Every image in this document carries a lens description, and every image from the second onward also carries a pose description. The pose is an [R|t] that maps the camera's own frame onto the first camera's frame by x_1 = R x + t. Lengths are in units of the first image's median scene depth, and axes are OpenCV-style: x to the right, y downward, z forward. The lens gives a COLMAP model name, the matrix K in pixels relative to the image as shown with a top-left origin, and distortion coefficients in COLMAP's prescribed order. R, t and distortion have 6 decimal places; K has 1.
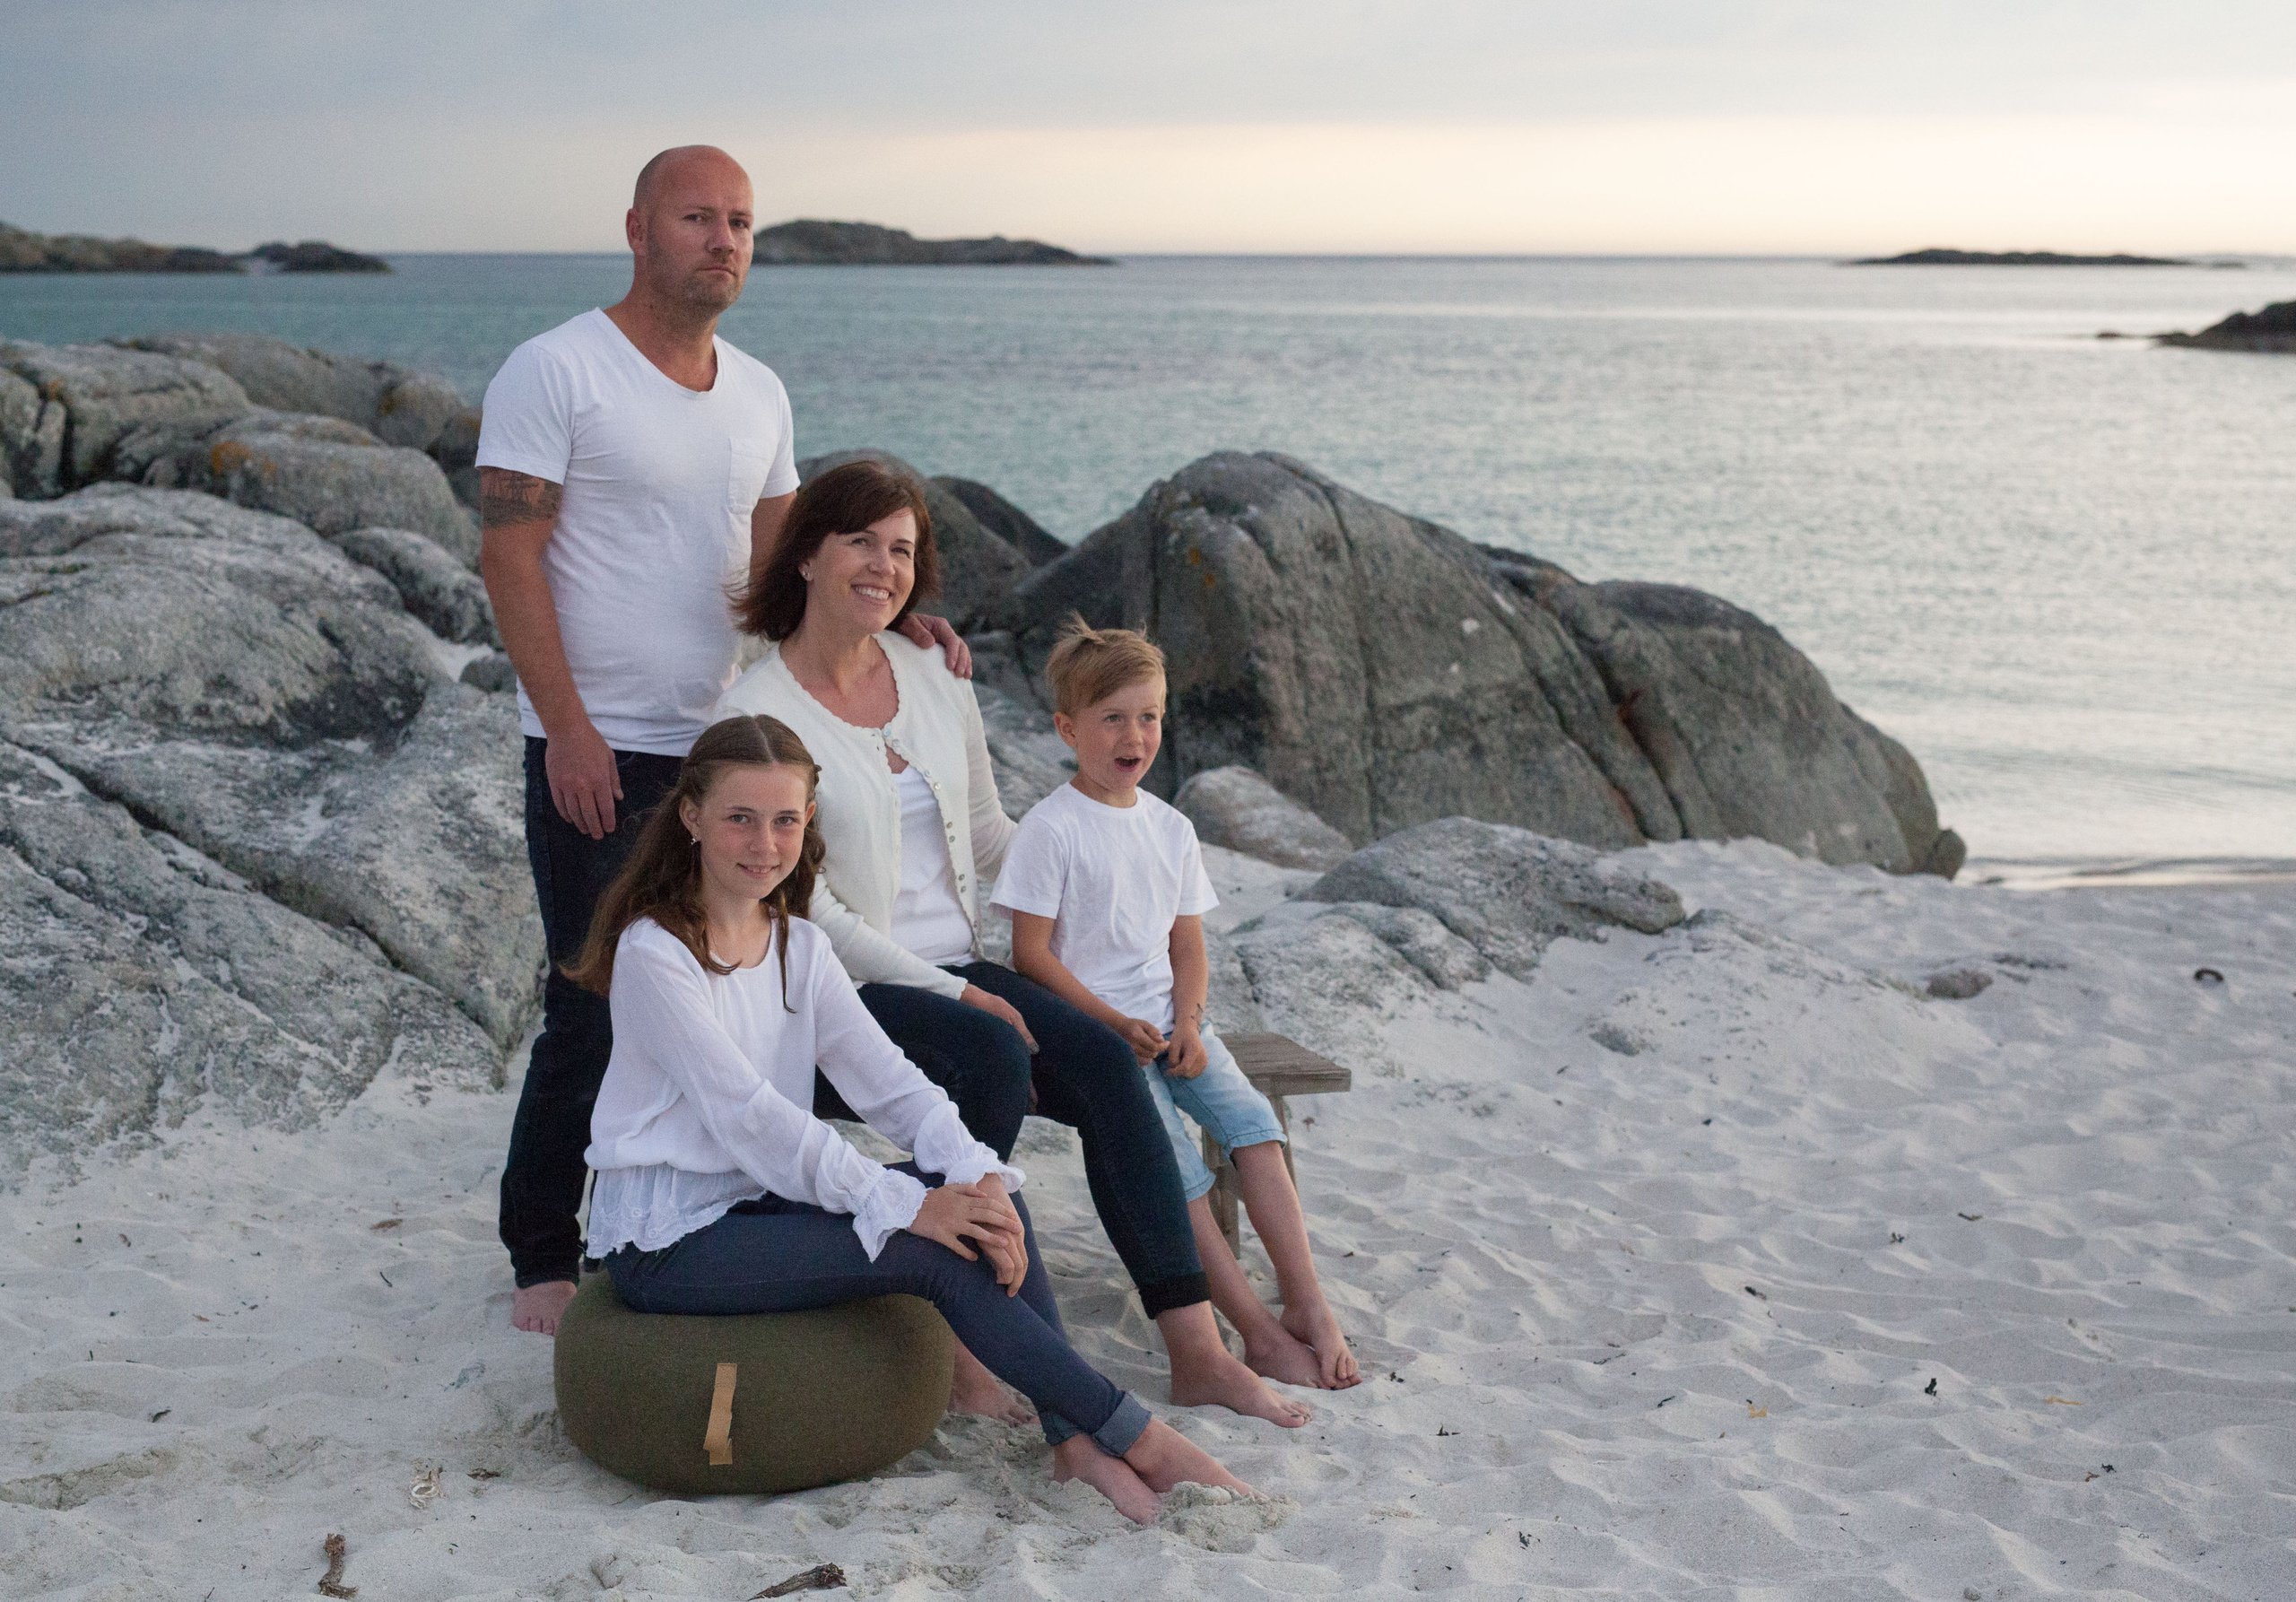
lens RADIAL K [[3518.4, 0, 1098.6], [0, 3518.4, 758.1], [0, 0, 1]] dist [-0.014759, 0.161563]
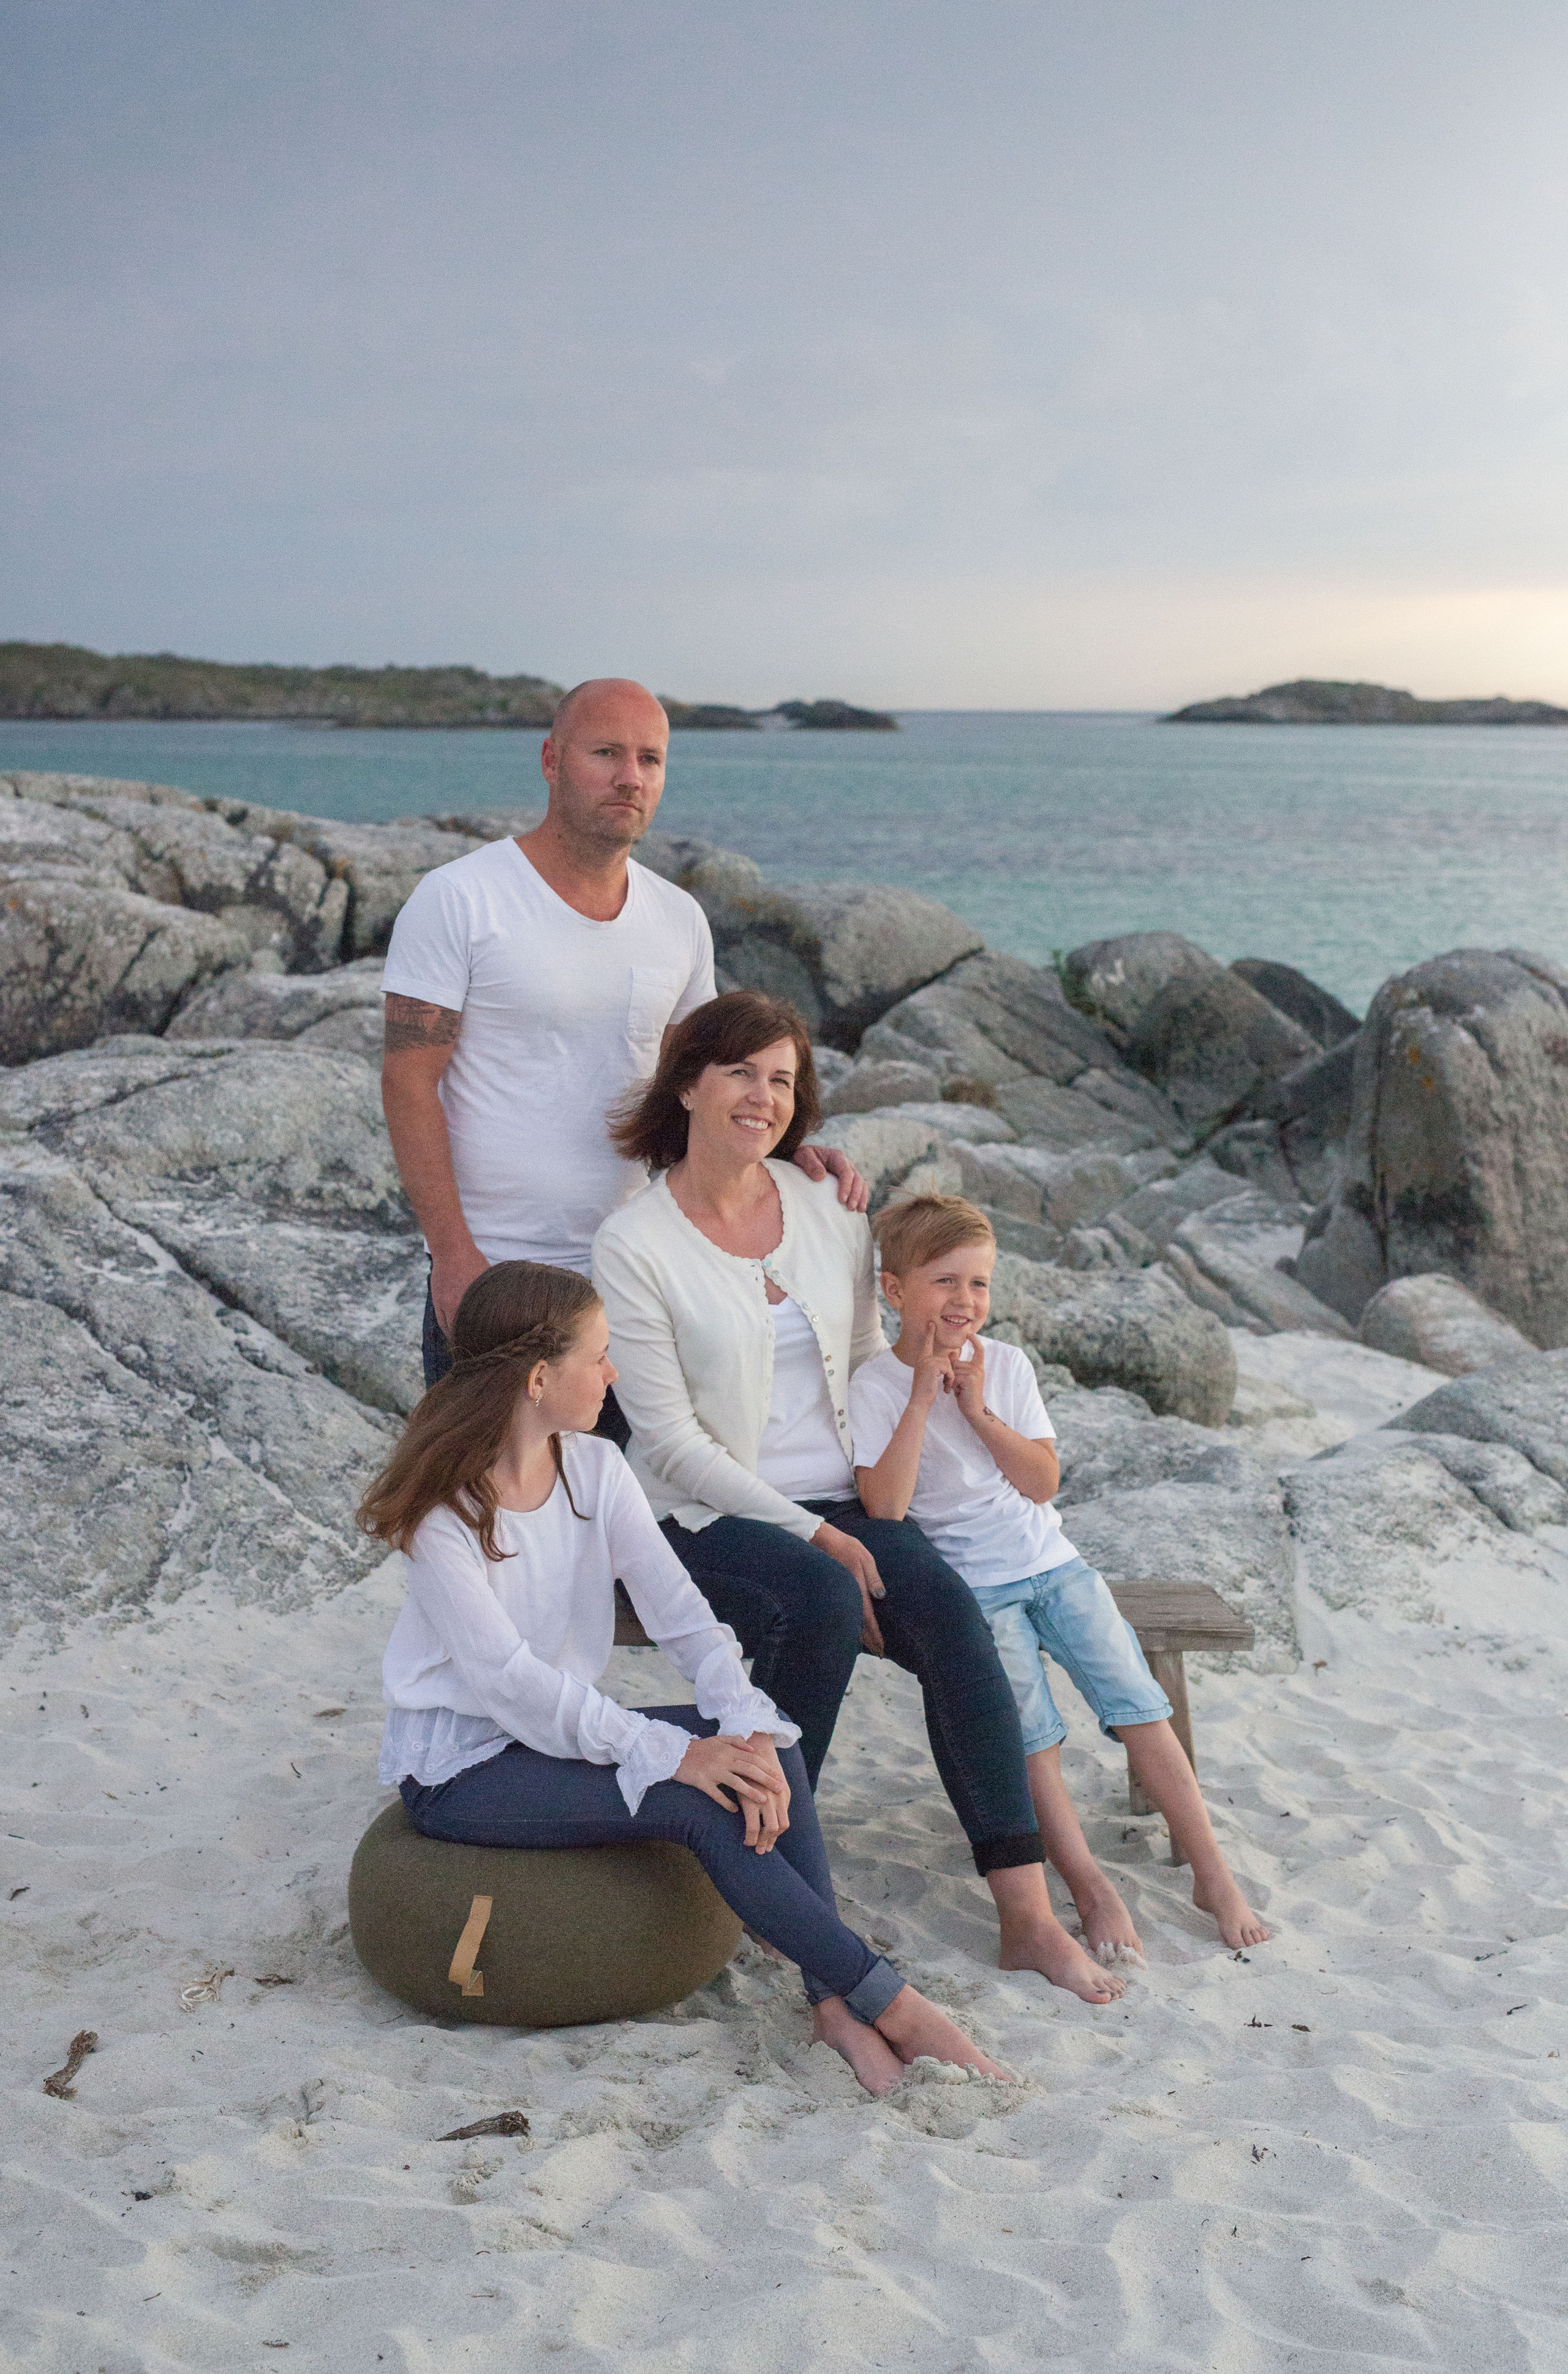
lens RADIAL K [[3459.4, 0, 754.5], [0, 3459.4, 1188.2], [0, 0, 1]] dist [0.007501, -0.004903]
pose [[0.970699, 0.036636, -0.237491, 0.115203], [-0.037932, 0.999280, -0.000889, -0.018853], [0.237288, 0.009871, 0.971389, 0.030985]]
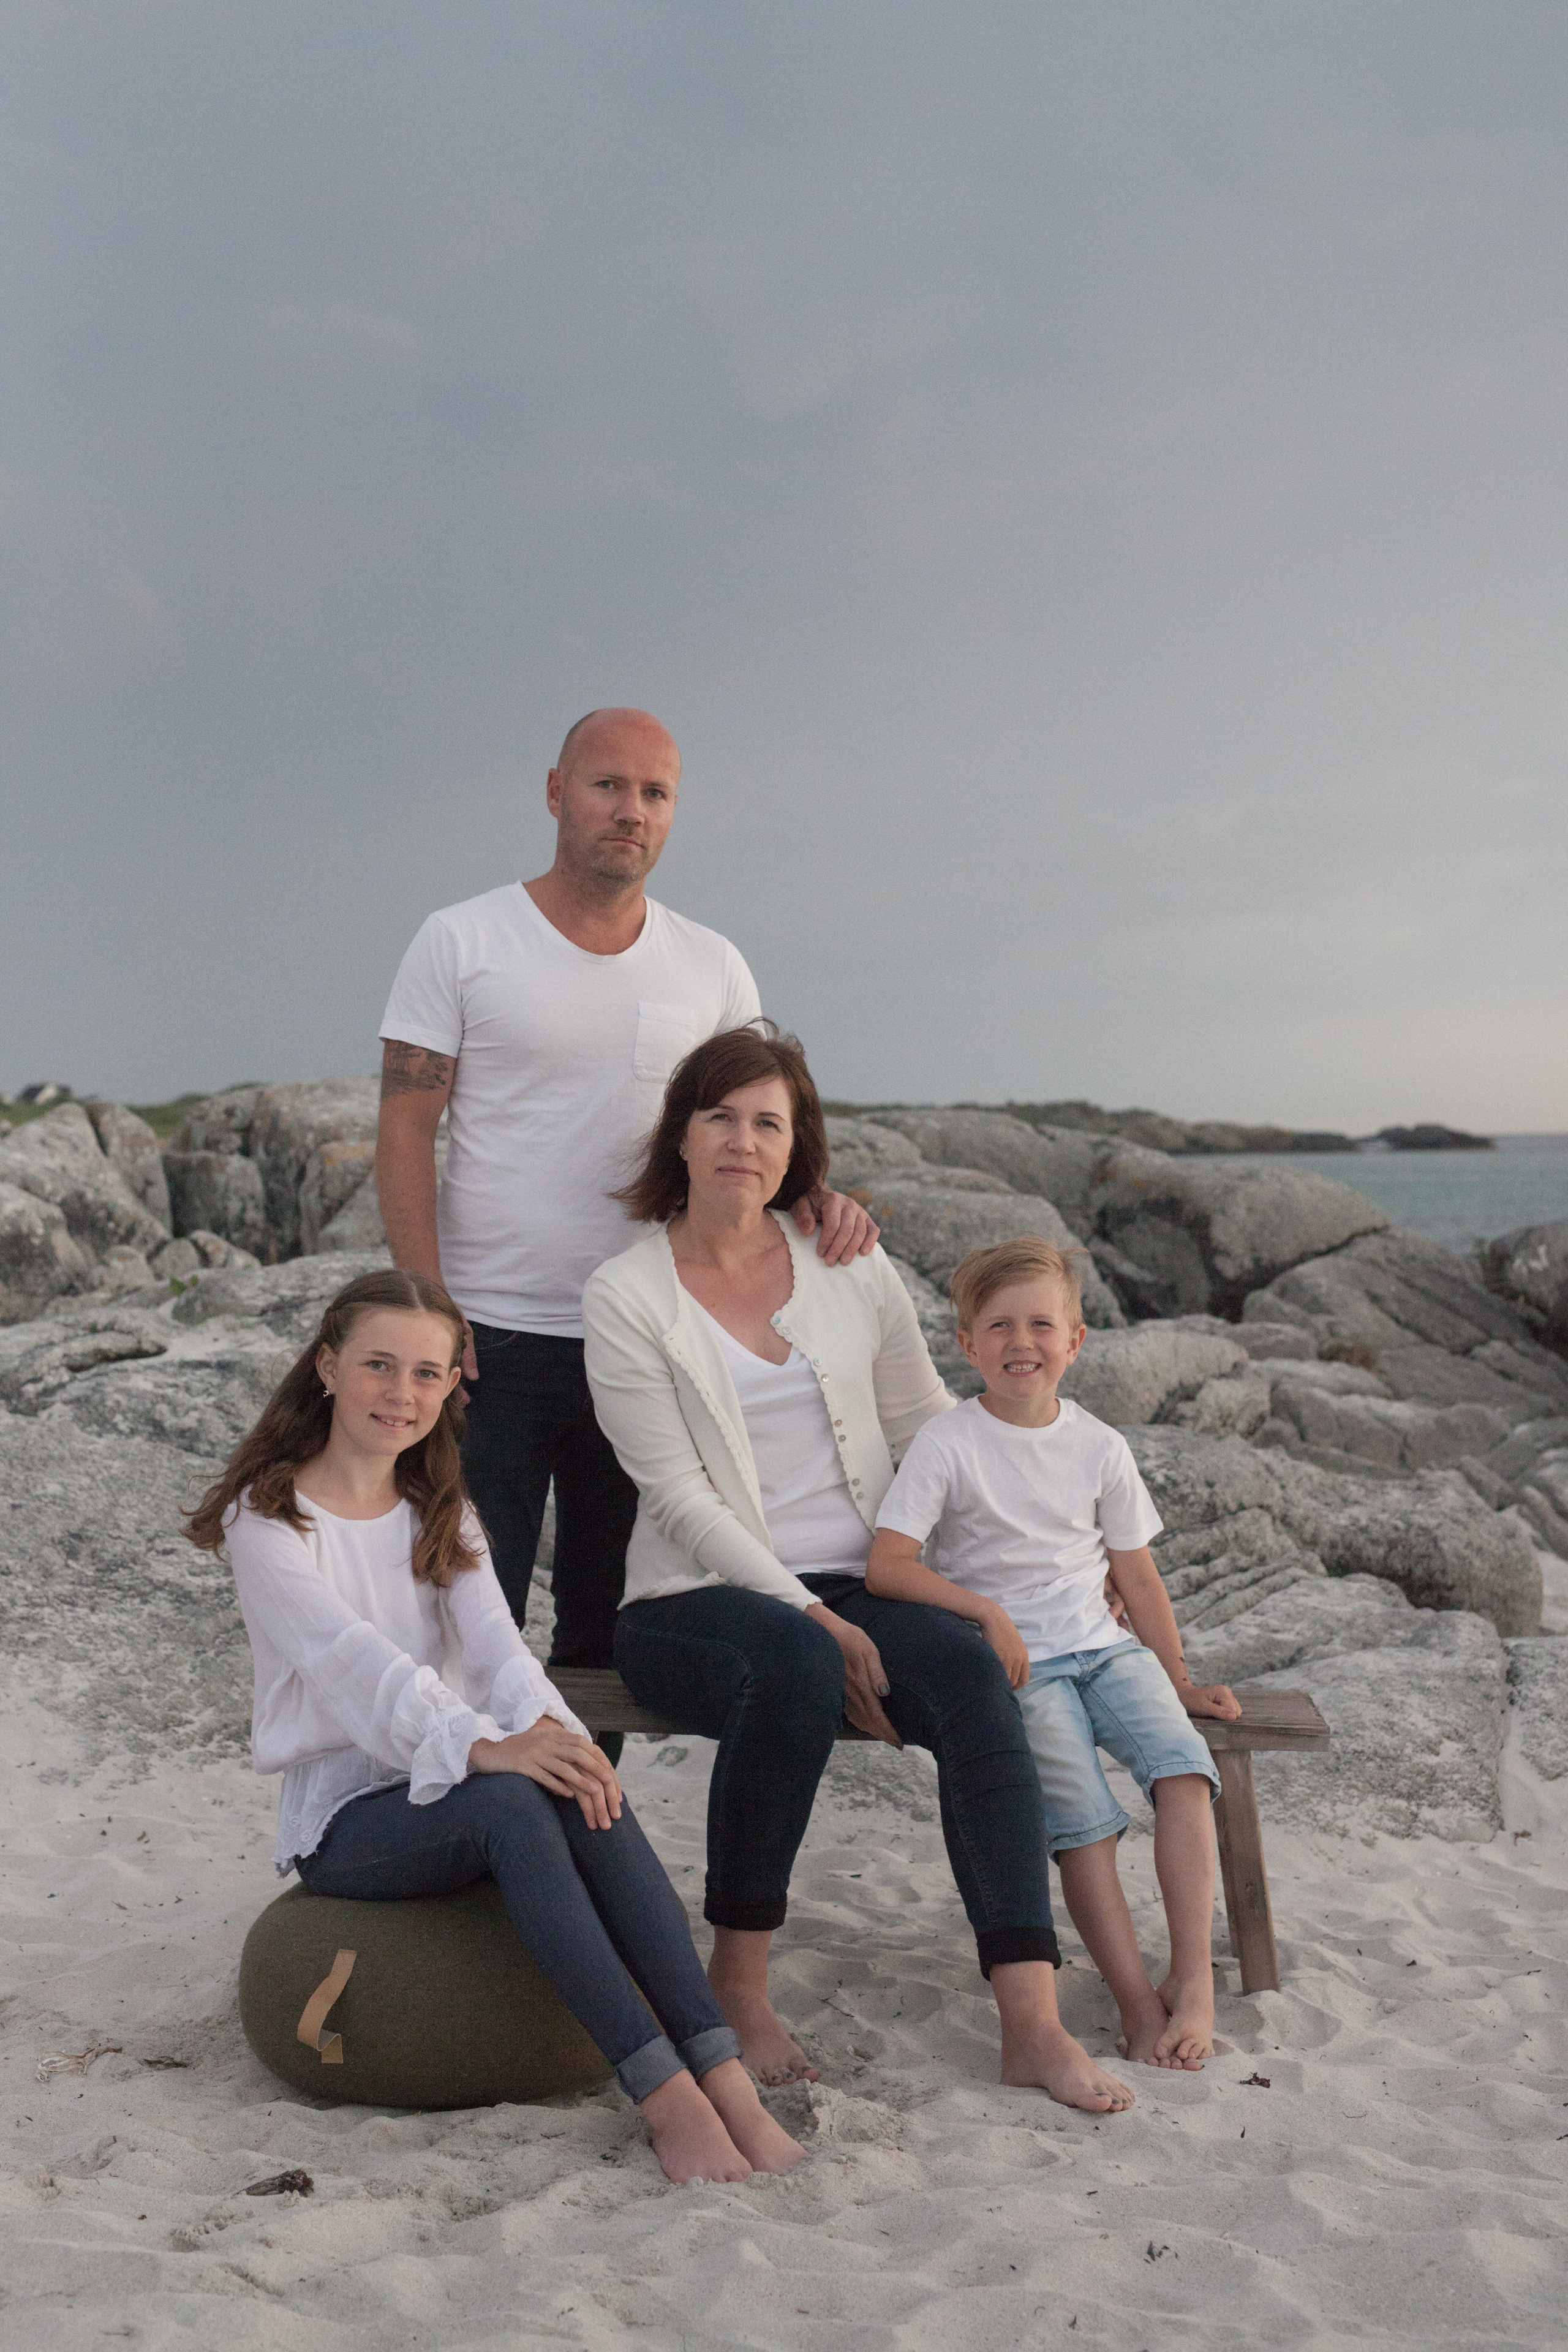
lens RADIAL K [[3277.6, 0, 804.9], [0, 3277.6, 1173.6], [0, 0, 1]] dist [-0.007529, 0.061330]
pose [[0.915720, -0.014775, -0.401546, 0.200057], [-0.038425, 0.991524, -0.124110, 0.042711], [0.399976, 0.129079, 0.907391, 0.149040]]
